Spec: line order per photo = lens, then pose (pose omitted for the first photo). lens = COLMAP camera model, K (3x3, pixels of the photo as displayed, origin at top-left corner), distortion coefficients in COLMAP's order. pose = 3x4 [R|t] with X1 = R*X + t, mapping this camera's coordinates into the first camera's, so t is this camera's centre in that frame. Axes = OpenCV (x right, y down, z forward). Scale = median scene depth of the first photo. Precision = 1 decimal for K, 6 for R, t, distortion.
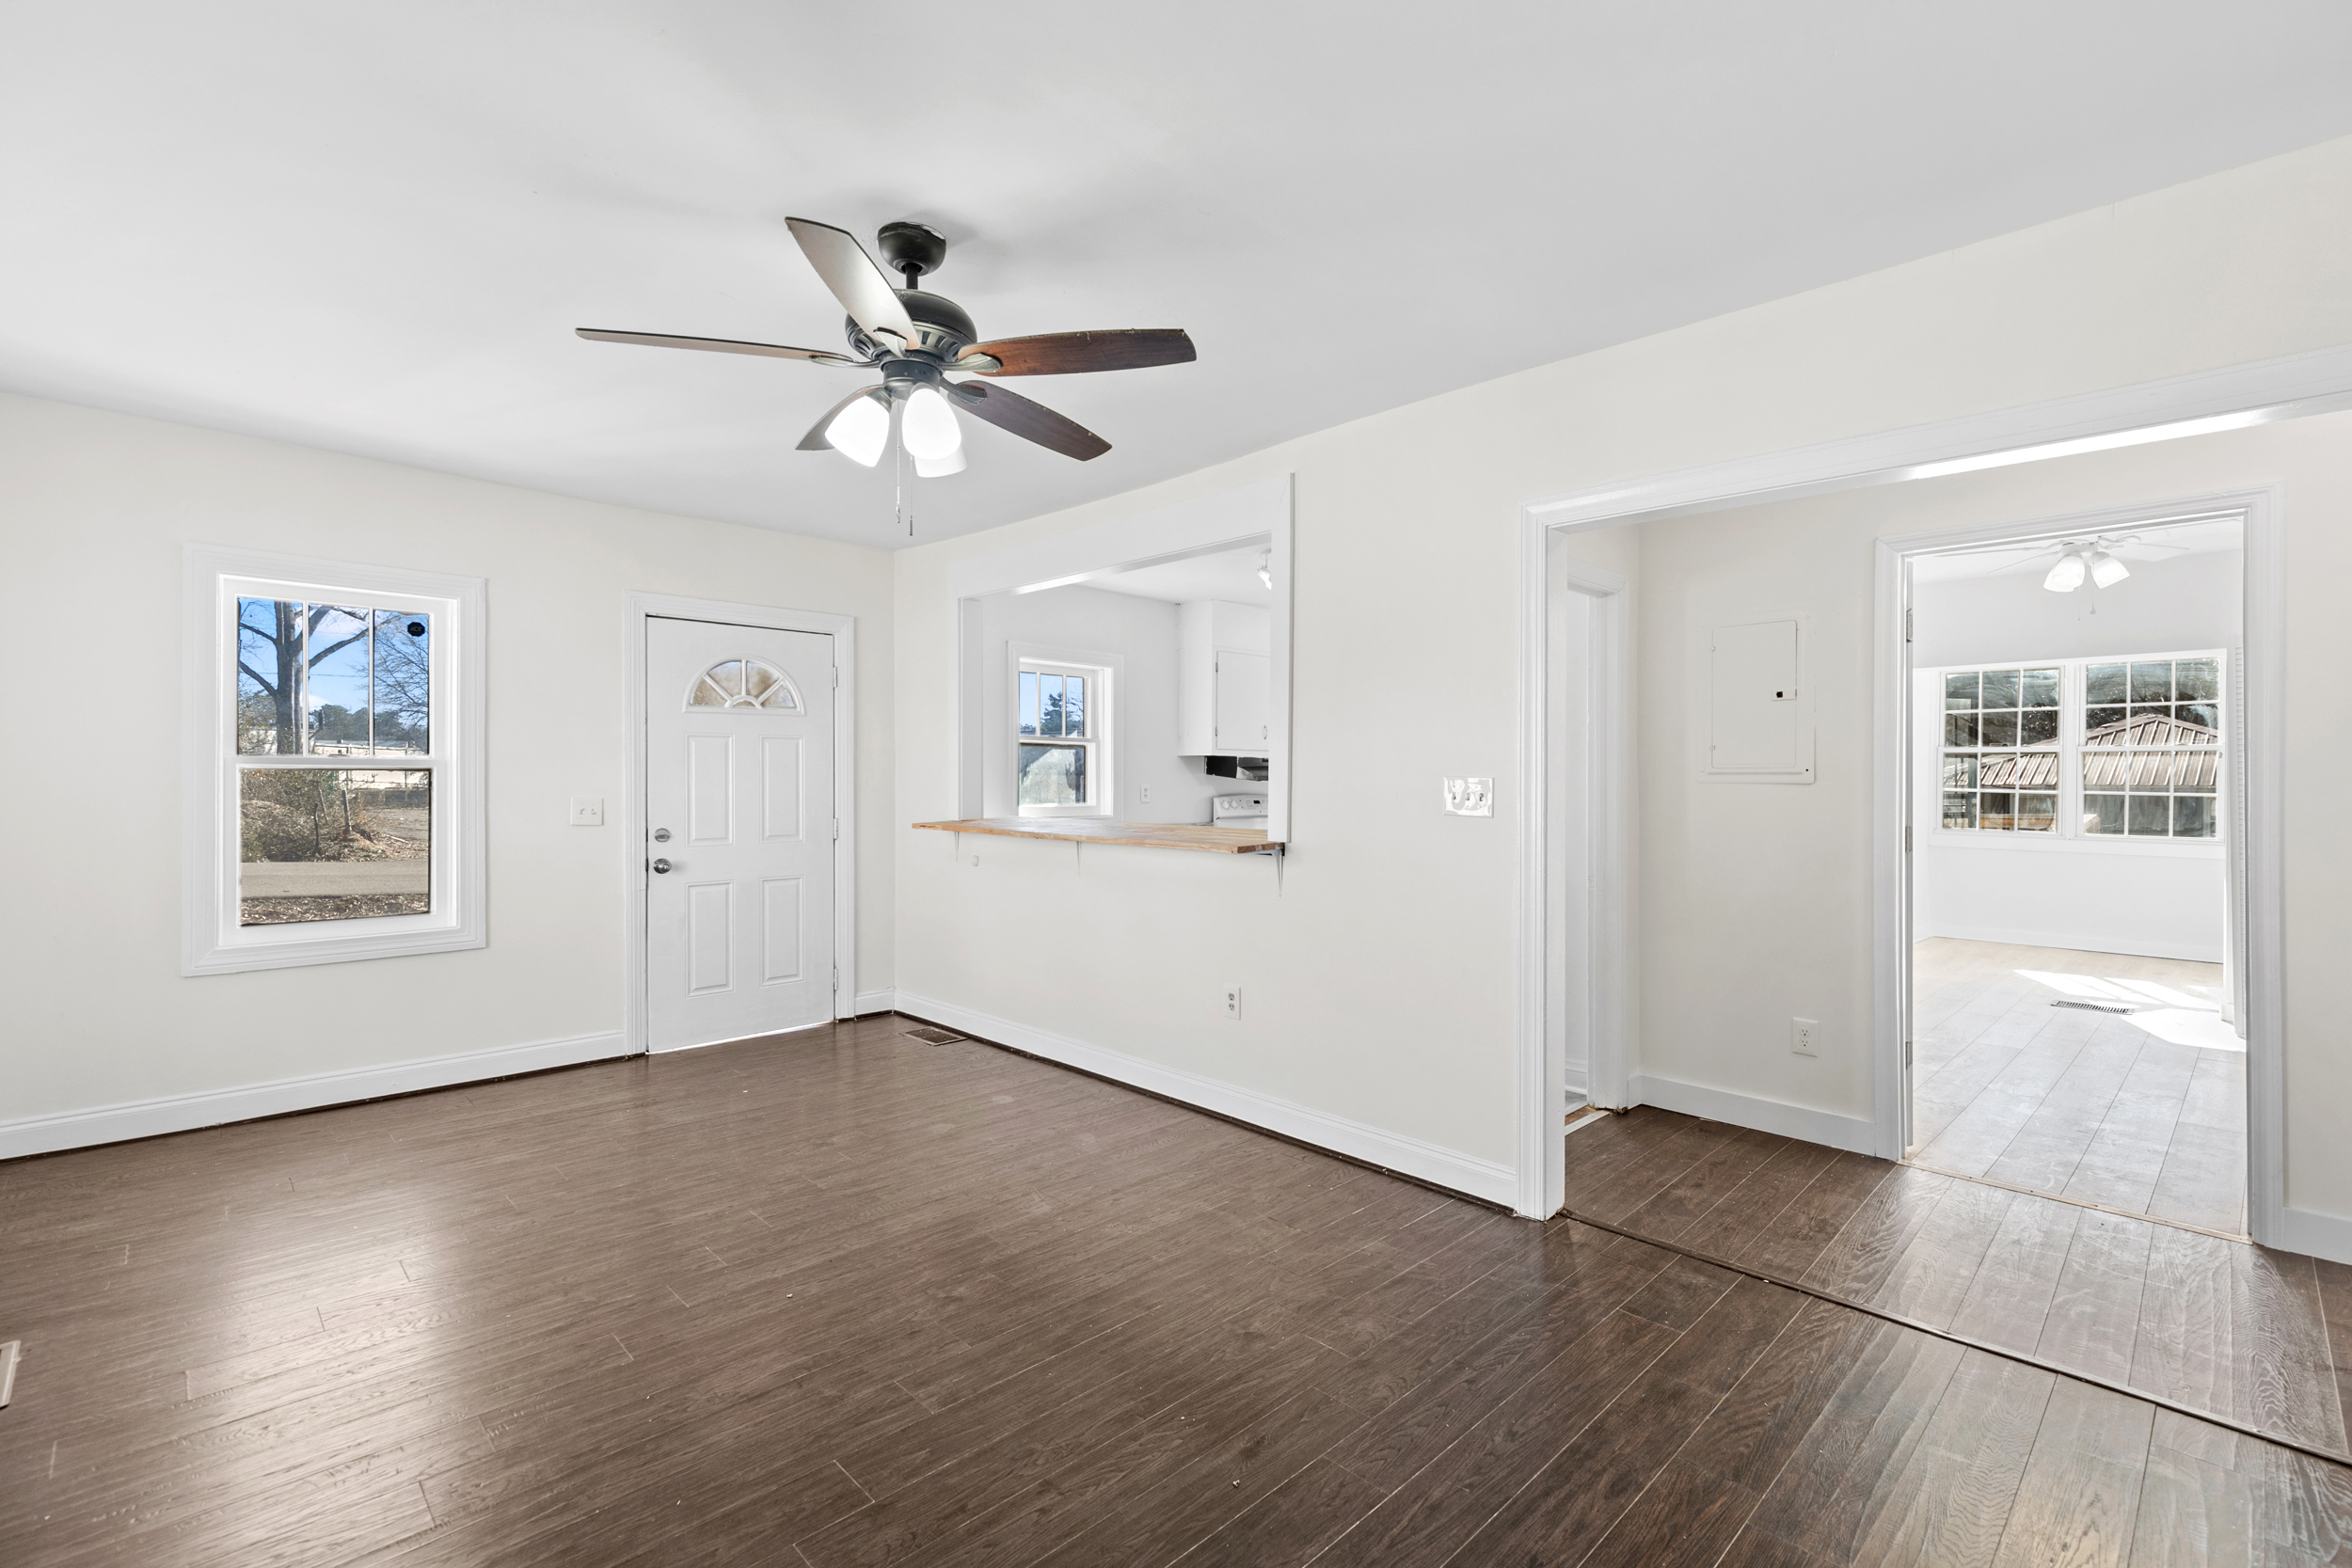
lens RADIAL K [[1070.3, 0, 1182.4], [0, 1070.3, 790.3], [0, 0, 1]] dist [0.010966, -0.000466]
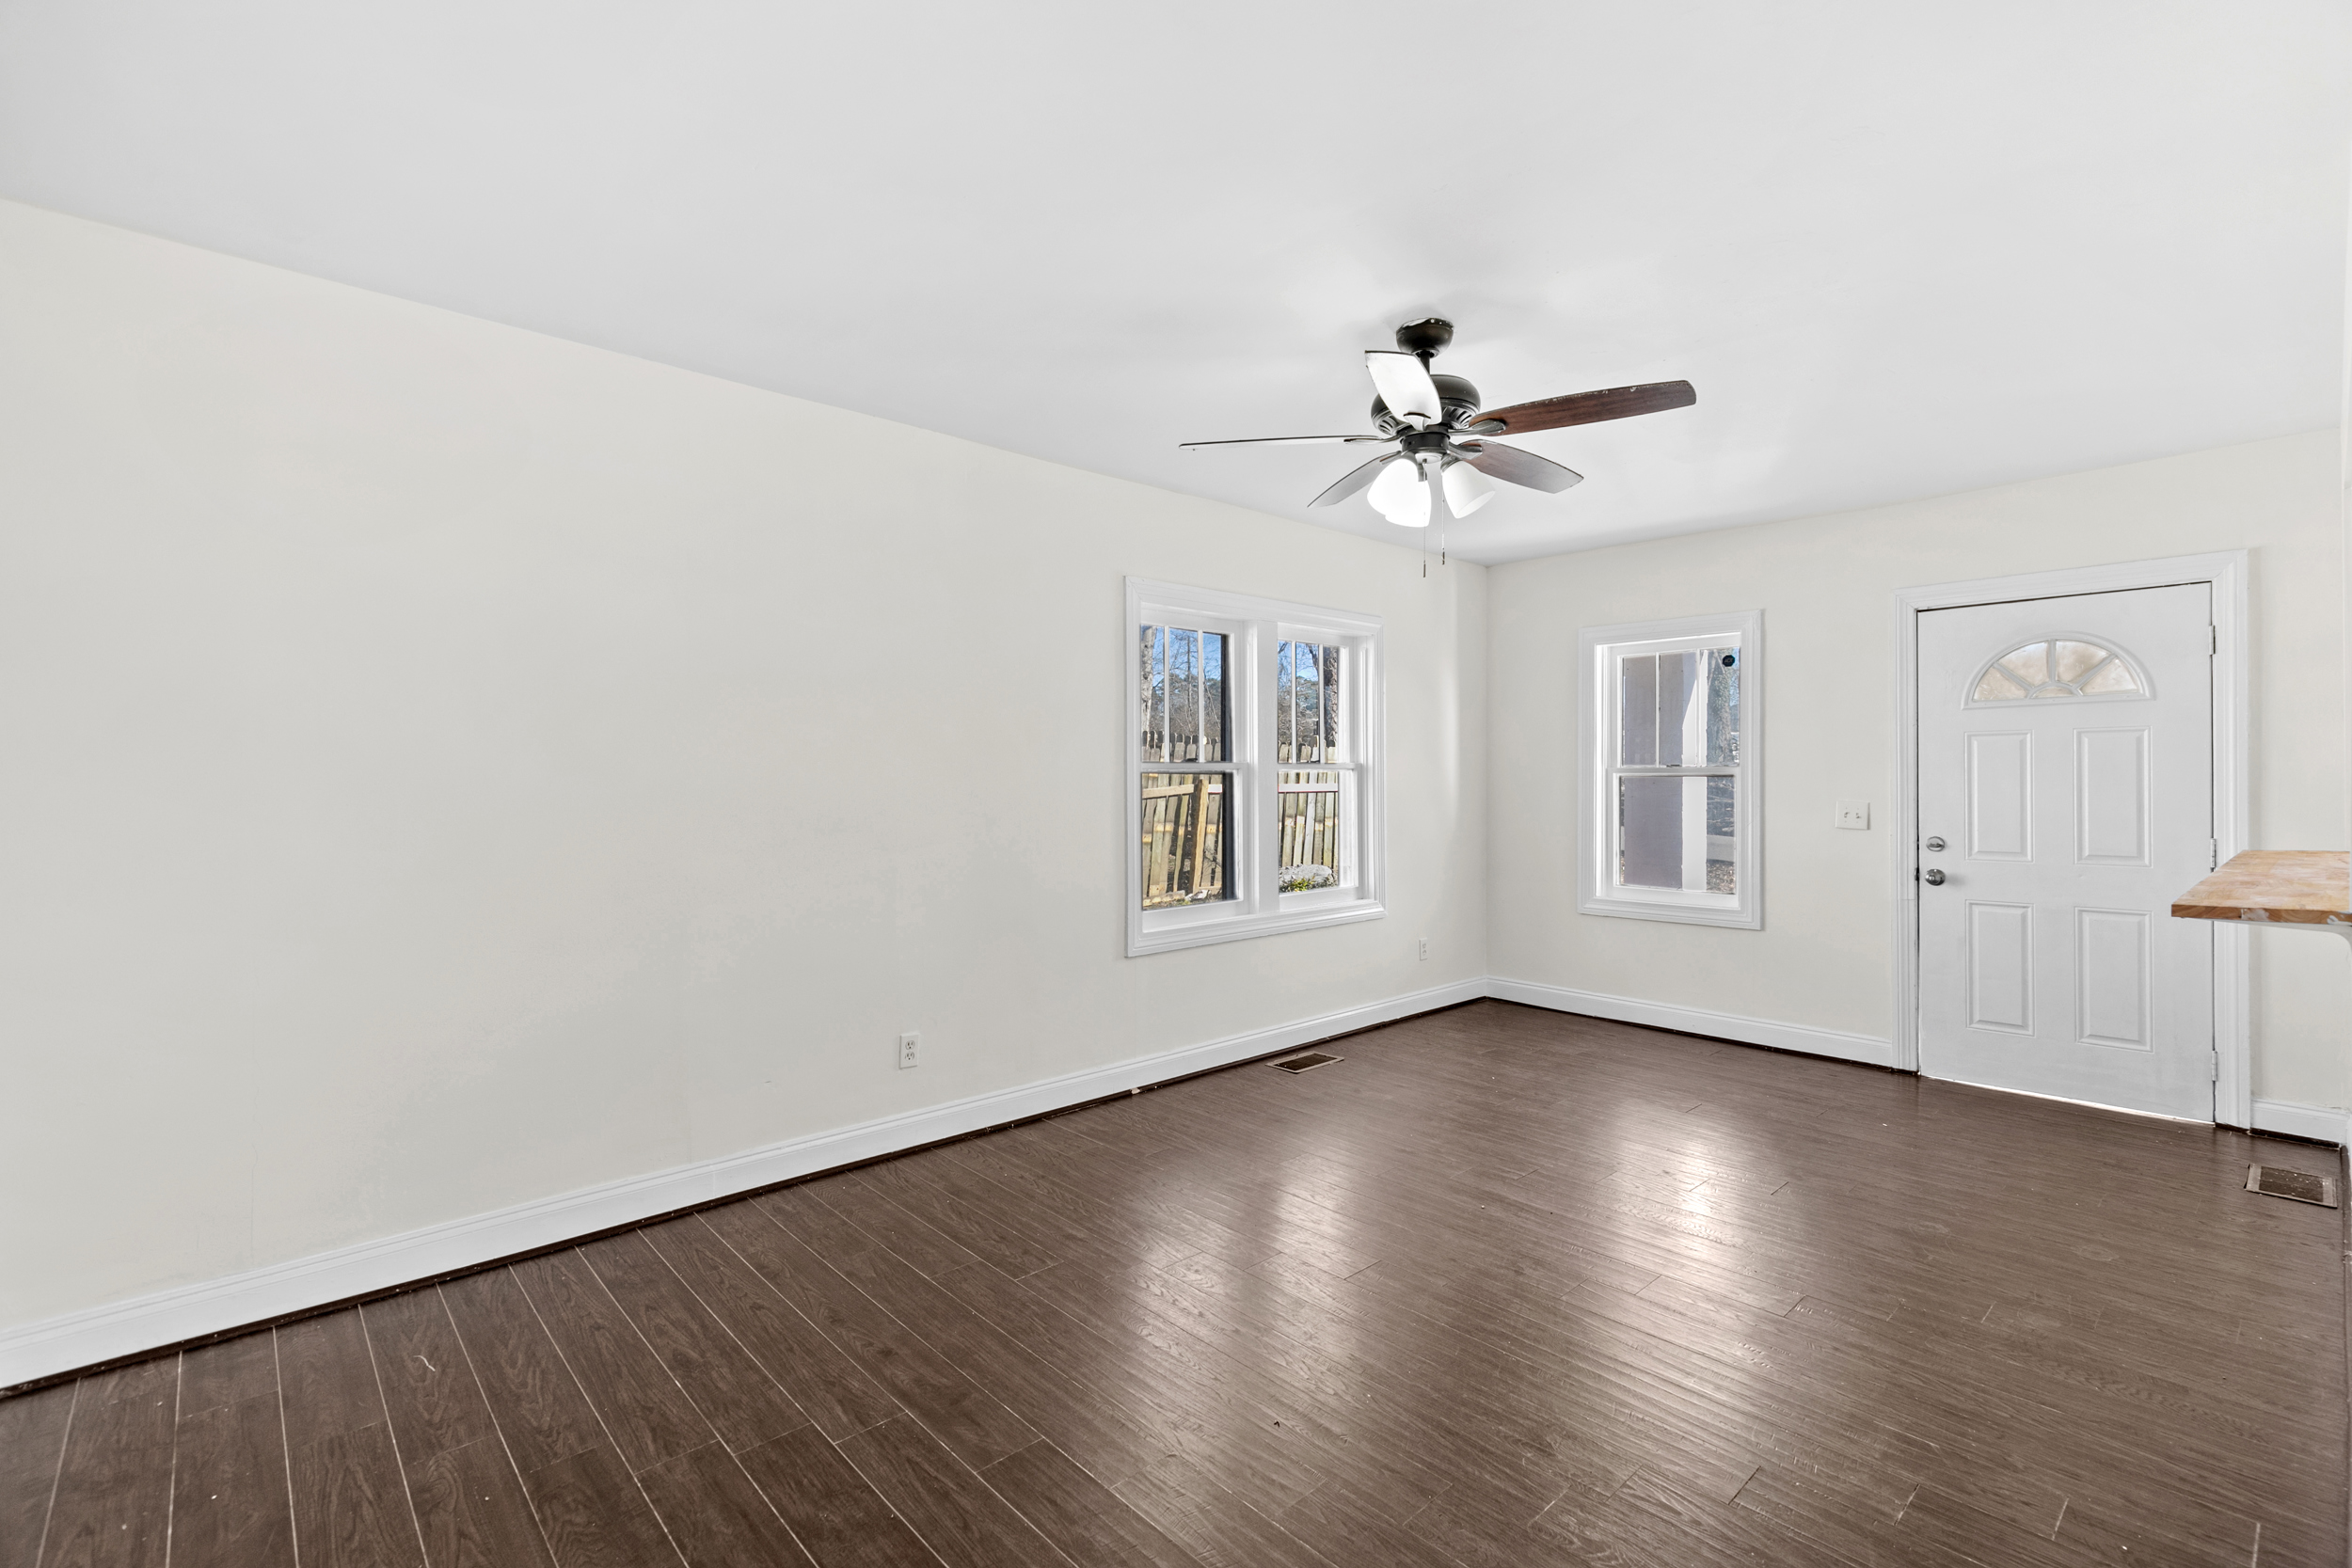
lens RADIAL K [[1070.3, 0, 1155.8], [0, 1070.3, 776.1], [0, 0, 1]] dist [0.010966, -0.000466]
pose [[-0.059124, -0.004488, -0.998241, 0.498791], [-0.007230, 0.999966, -0.004067, -0.008529], [0.998224, 0.006977, -0.059155, 0.390576]]
